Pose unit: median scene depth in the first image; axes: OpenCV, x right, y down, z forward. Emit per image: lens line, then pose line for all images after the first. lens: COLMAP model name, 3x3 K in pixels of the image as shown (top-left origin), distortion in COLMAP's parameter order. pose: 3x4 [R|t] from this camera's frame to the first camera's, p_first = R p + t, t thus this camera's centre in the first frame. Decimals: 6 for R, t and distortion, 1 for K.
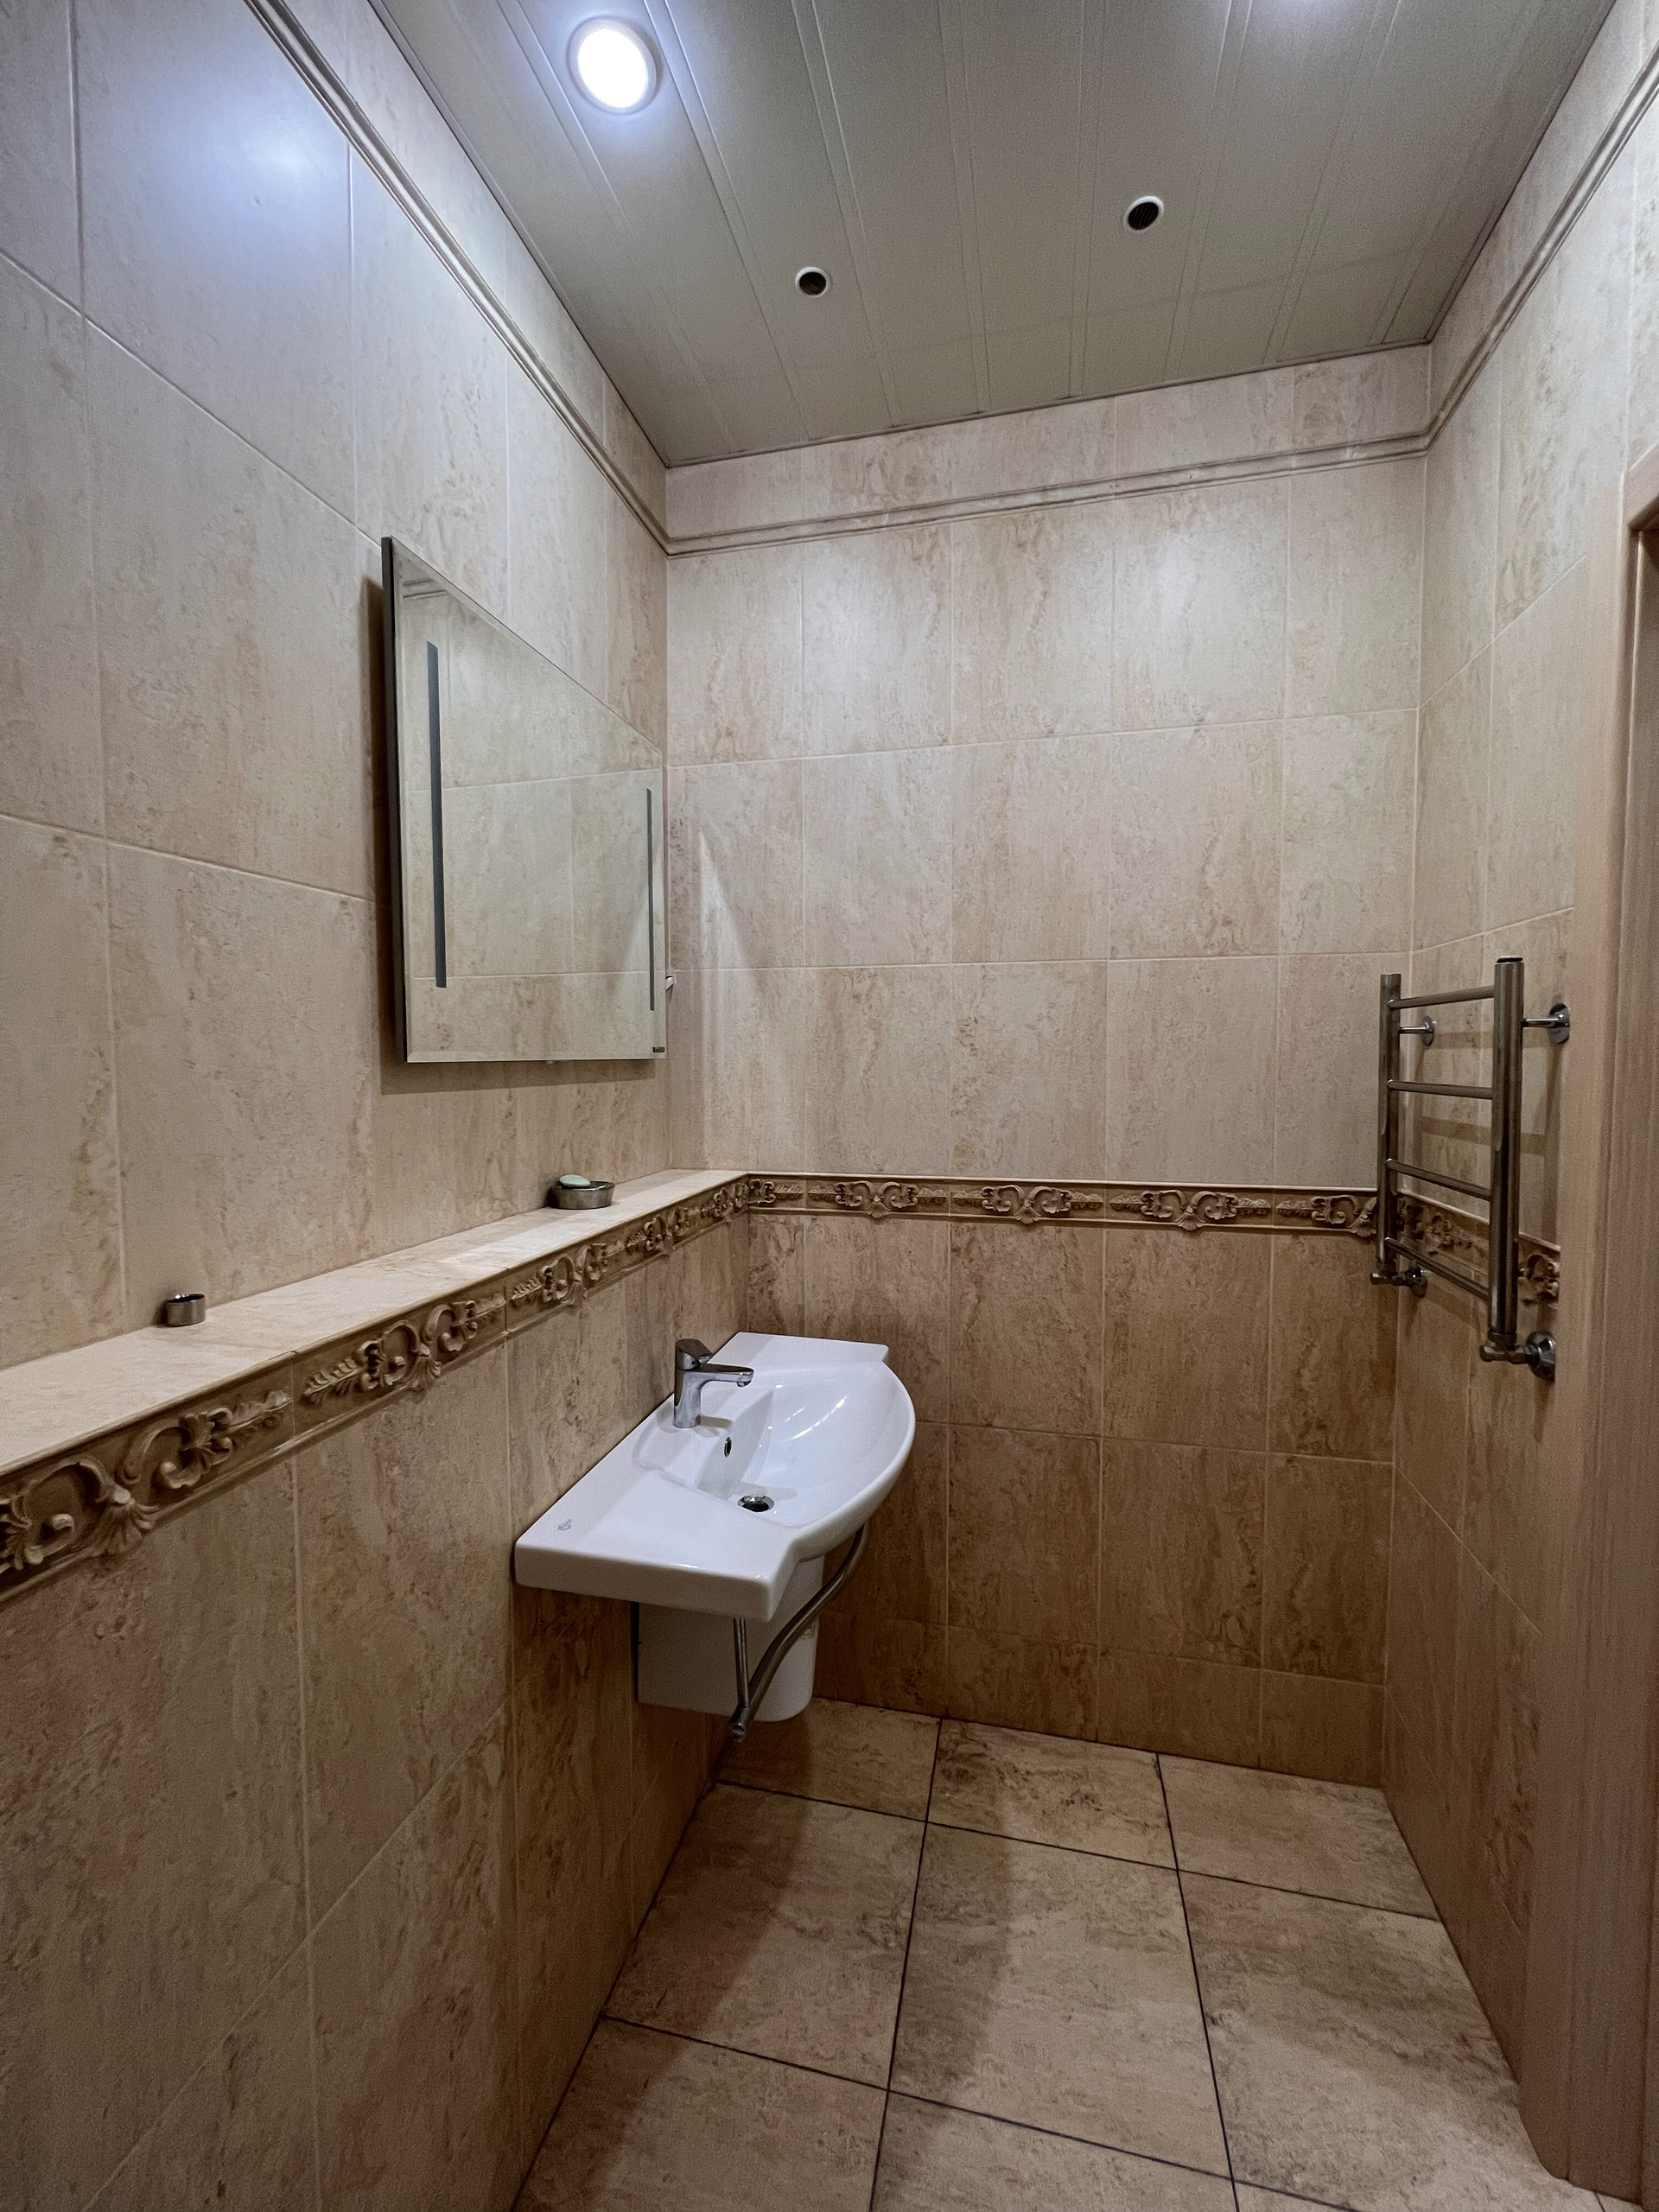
lens RADIAL K [[885.2, 0, 828.4], [0, 885.2, 1101.9], [0, 0, 1]] dist [0.001245, 0.000246]
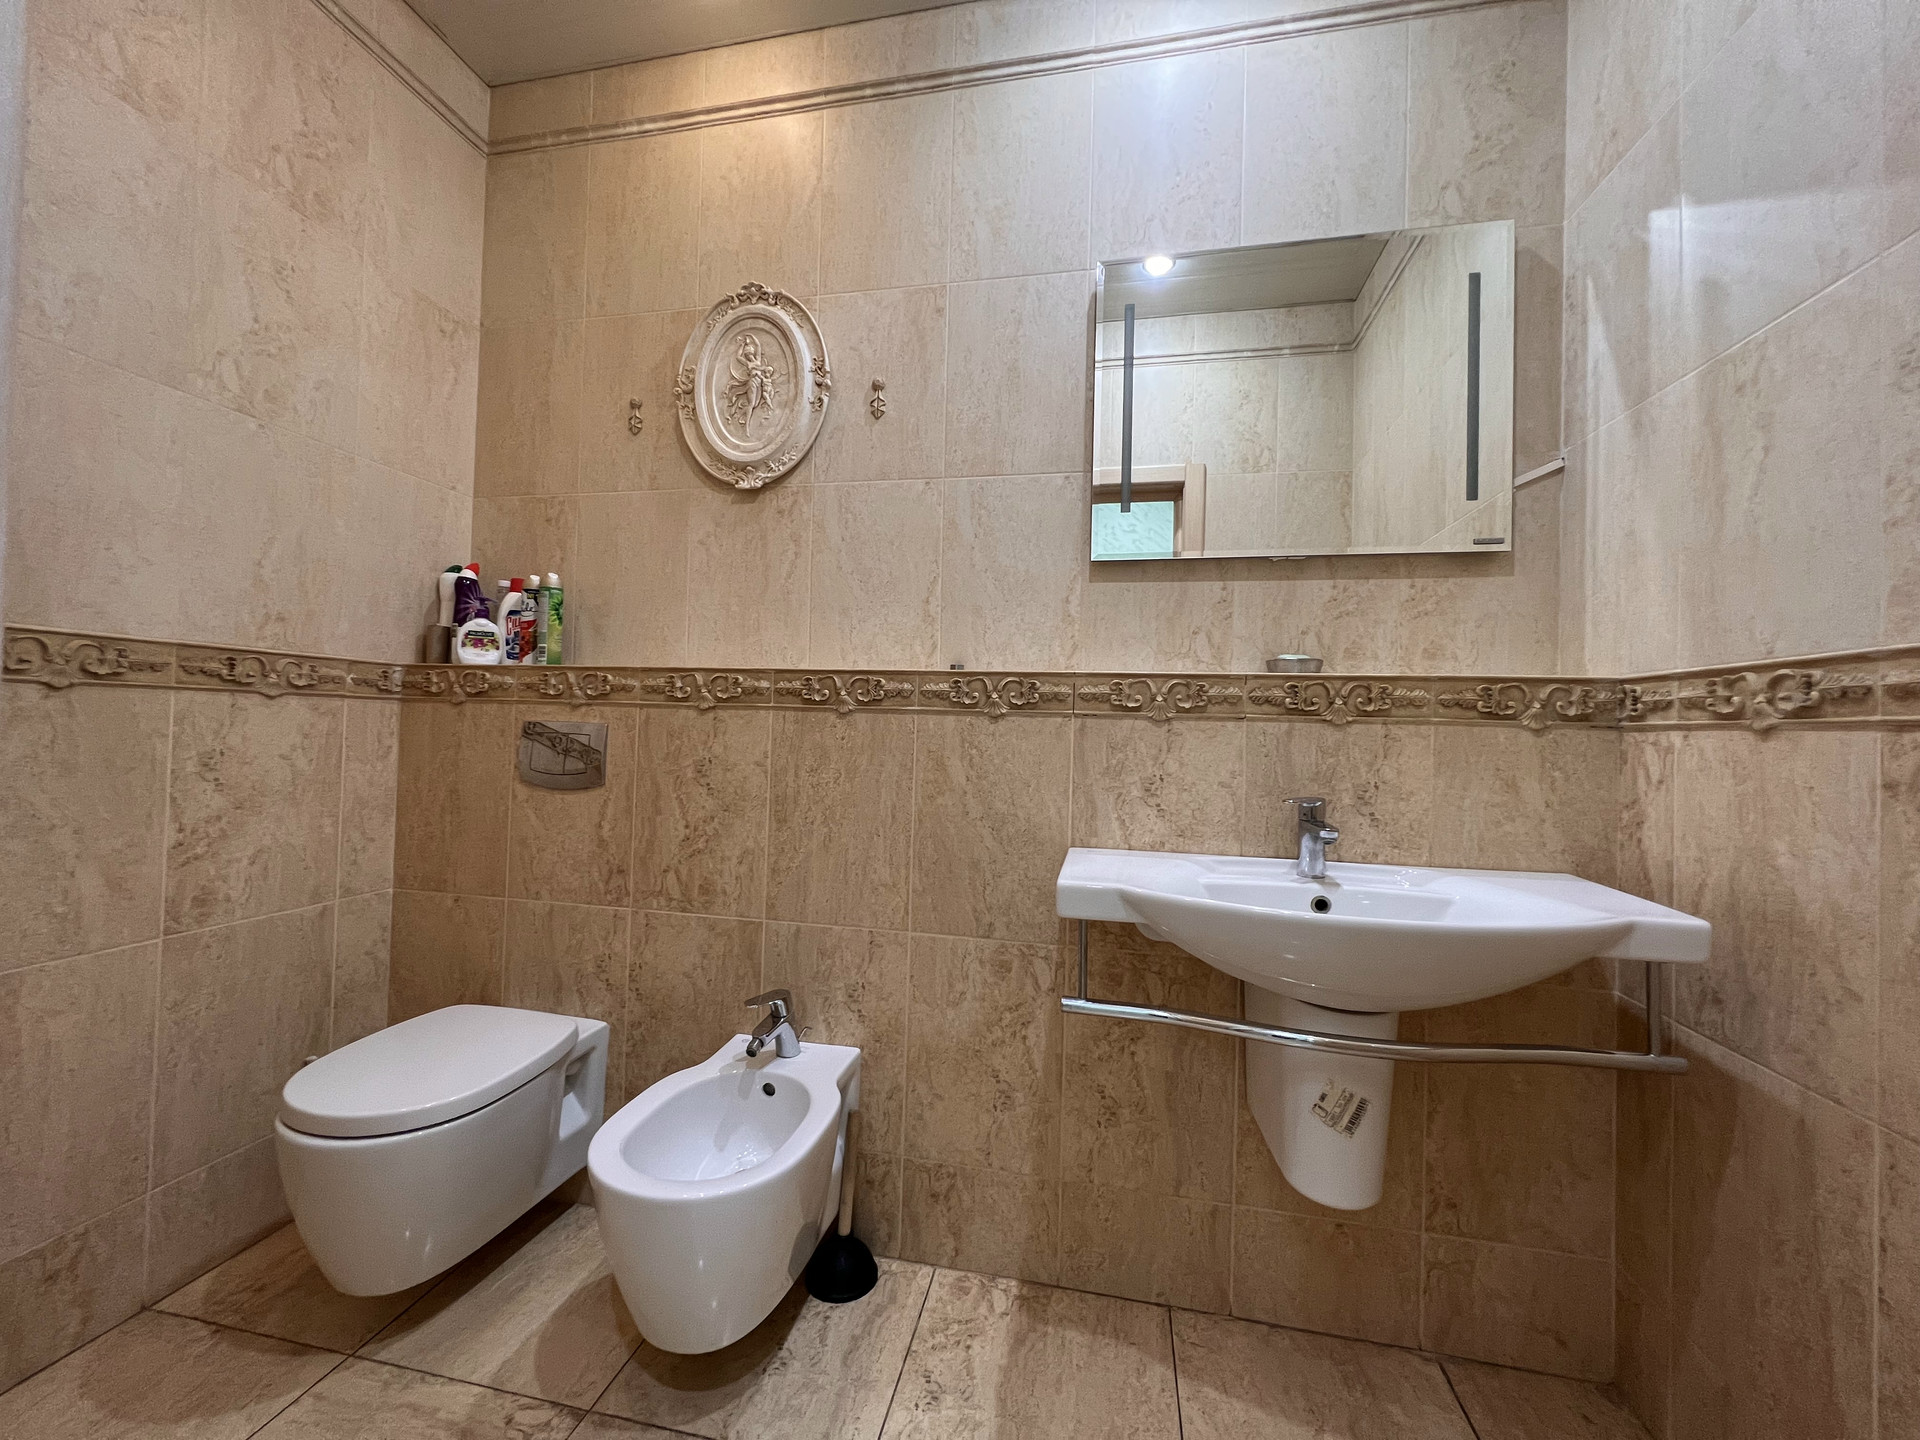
lens RADIAL K [[768.4, 0, 954.3], [0, 768.4, 715.8], [0, 0, 1]] dist [0.001245, 0.000246]
pose [[0.023452, -0.014533, -0.999619, 0.579396], [-0.078659, 0.996768, -0.016337, 0.175084], [0.996626, 0.079012, 0.022233, 0.432094]]
